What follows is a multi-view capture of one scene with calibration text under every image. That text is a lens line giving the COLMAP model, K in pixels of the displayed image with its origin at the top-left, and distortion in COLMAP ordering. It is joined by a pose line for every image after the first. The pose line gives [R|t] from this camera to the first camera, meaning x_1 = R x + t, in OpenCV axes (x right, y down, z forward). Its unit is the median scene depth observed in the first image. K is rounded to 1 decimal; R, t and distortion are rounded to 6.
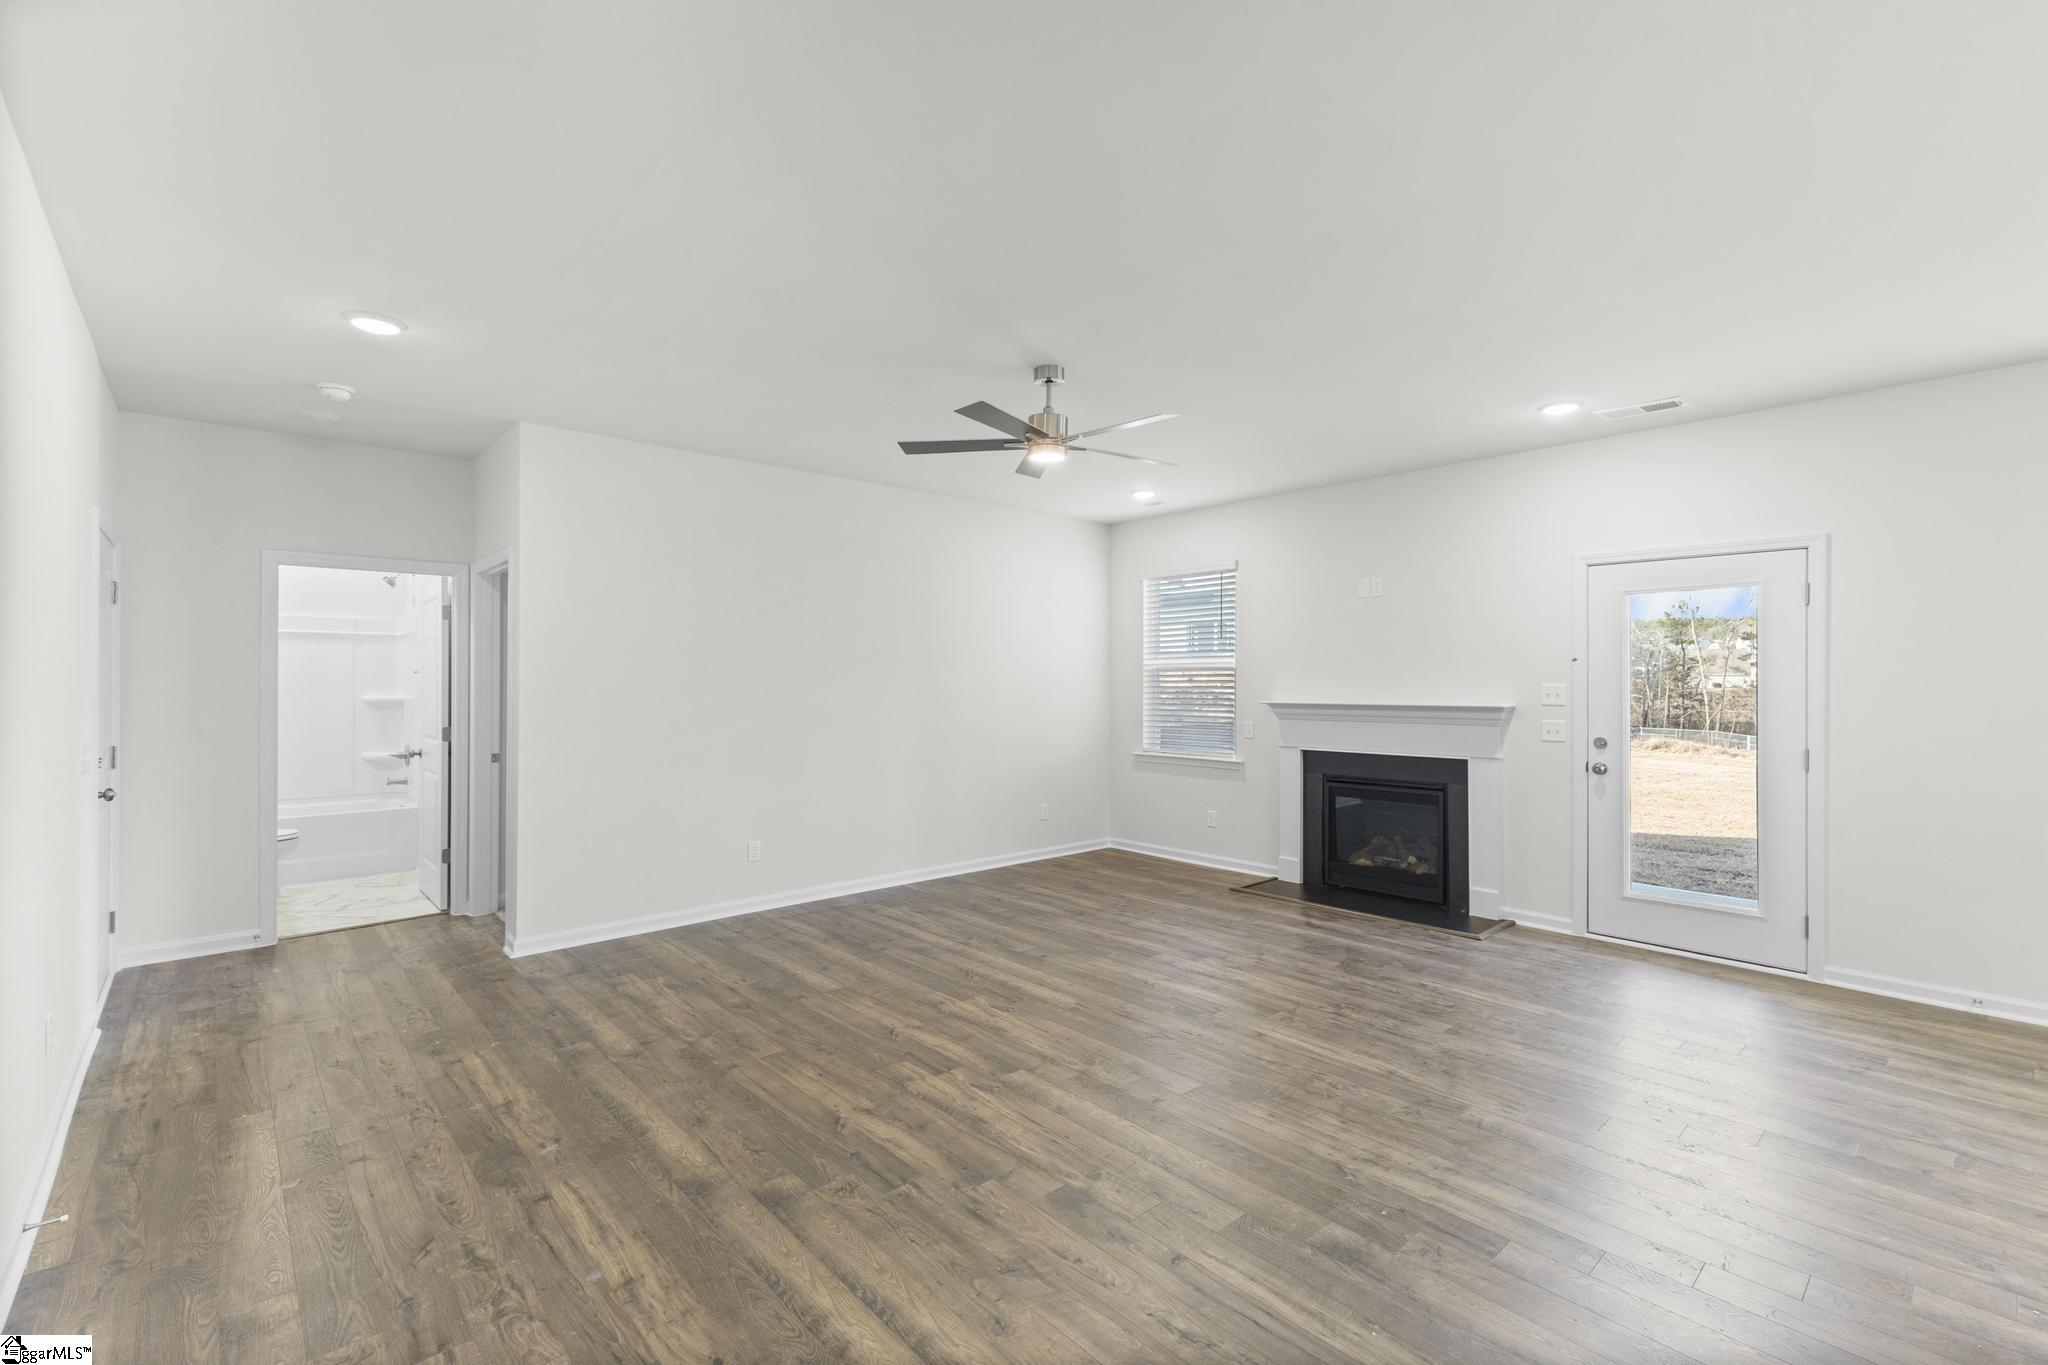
lens RADIAL K [[884.0, 0, 1019.6], [0, 884.0, 677.8], [0, 0, 1]] dist [0.014601, -0.006420]
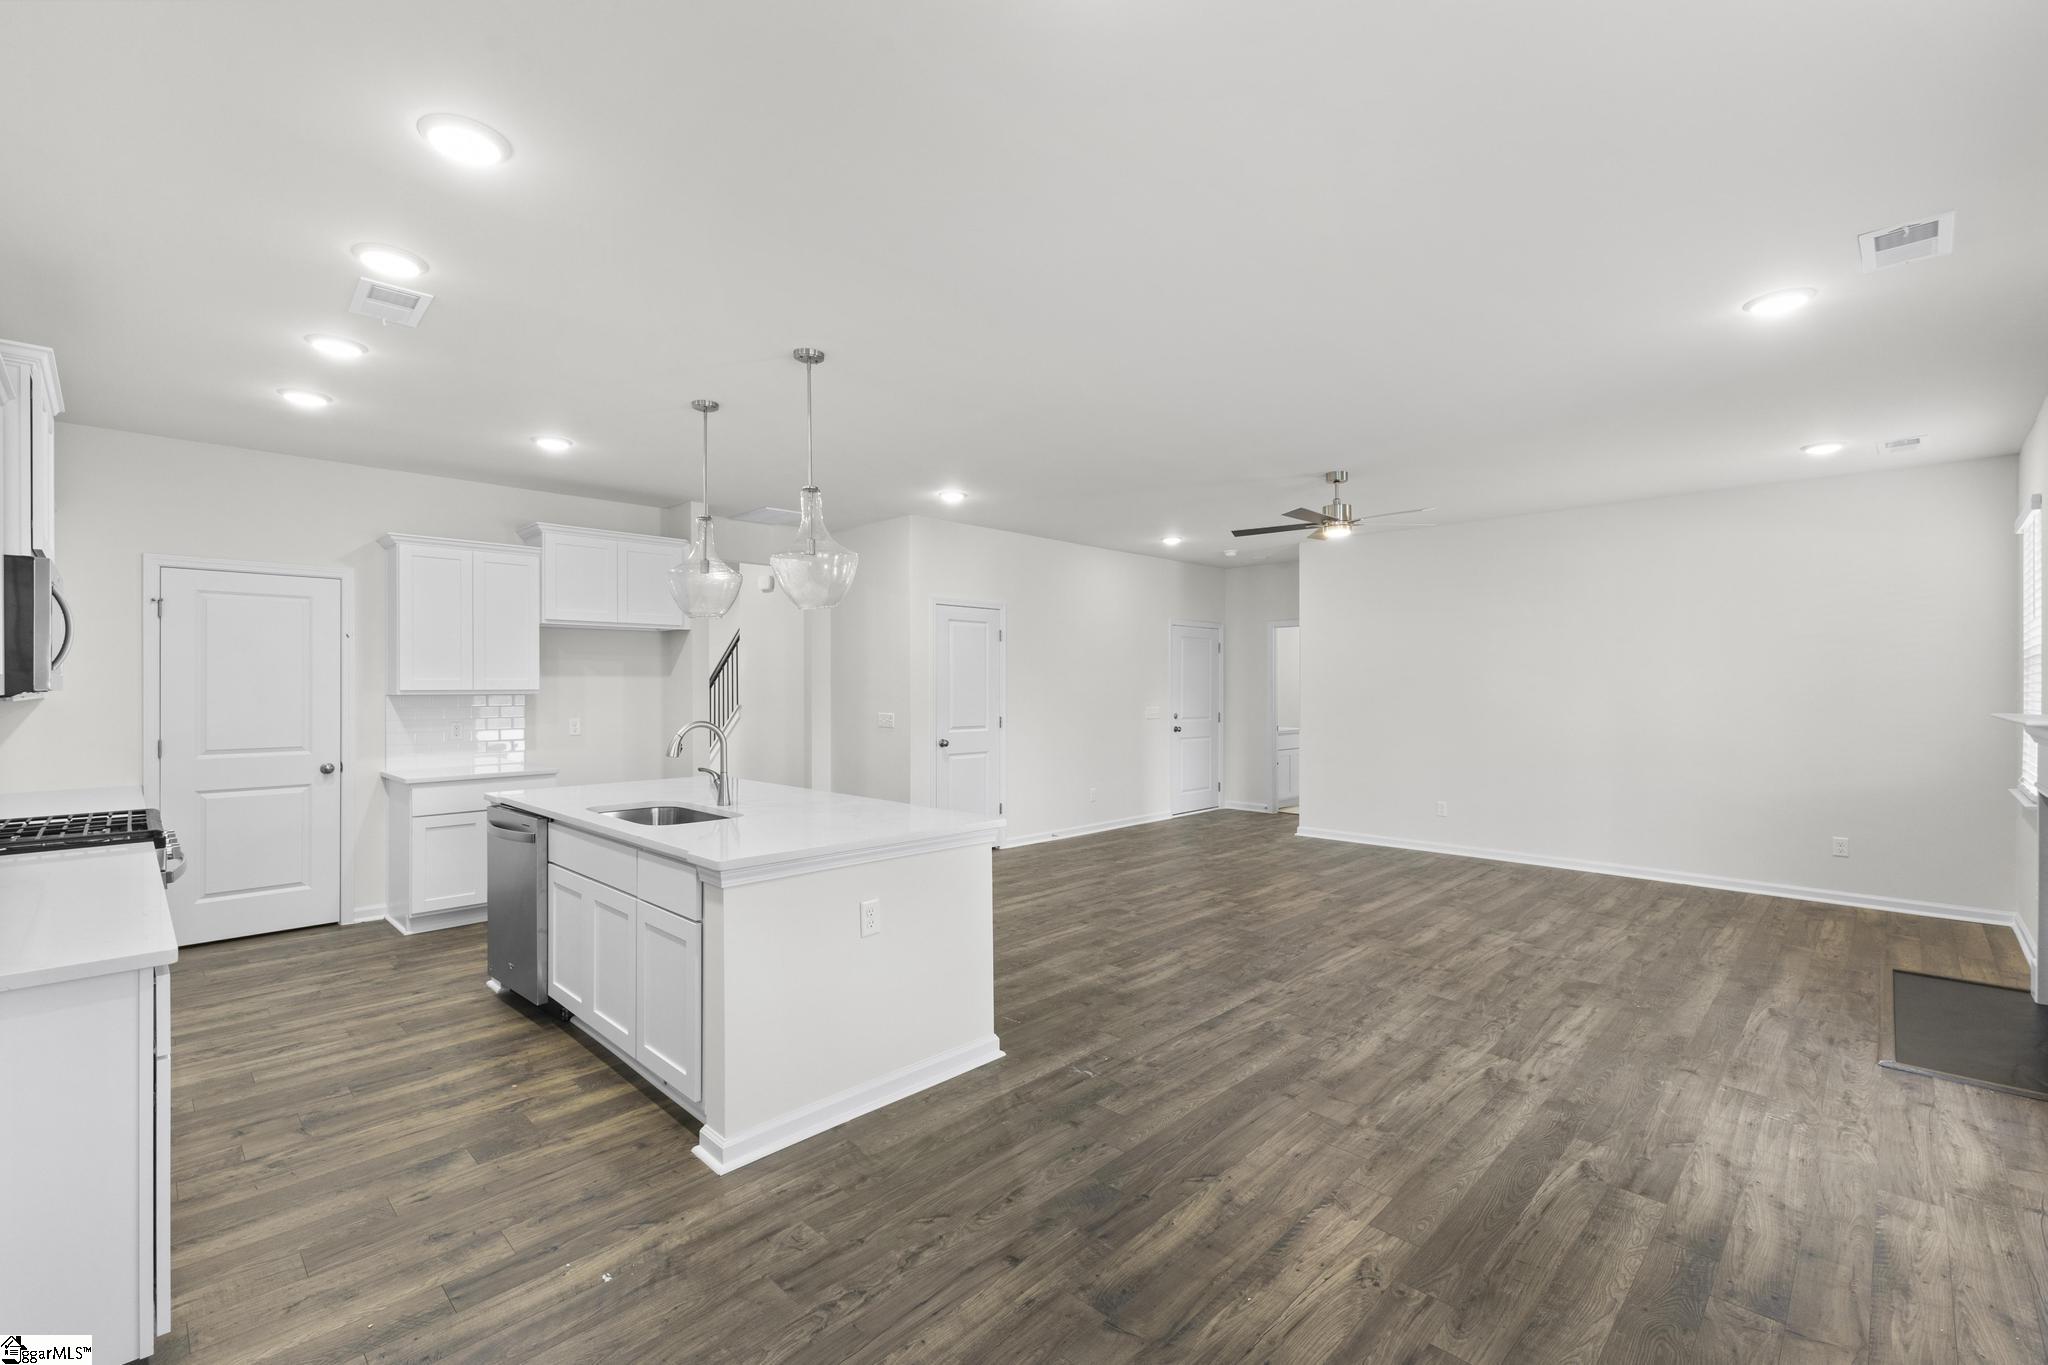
lens RADIAL K [[884.0, 0, 1027.2], [0, 884.0, 699.5], [0, 0, 1]] dist [0.014601, -0.006420]
pose [[0.065678, 0.011919, -0.997770, 1.262782], [0.006557, 0.999902, 0.012376, 0.004901], [0.997819, -0.007355, 0.065593, 0.337015]]
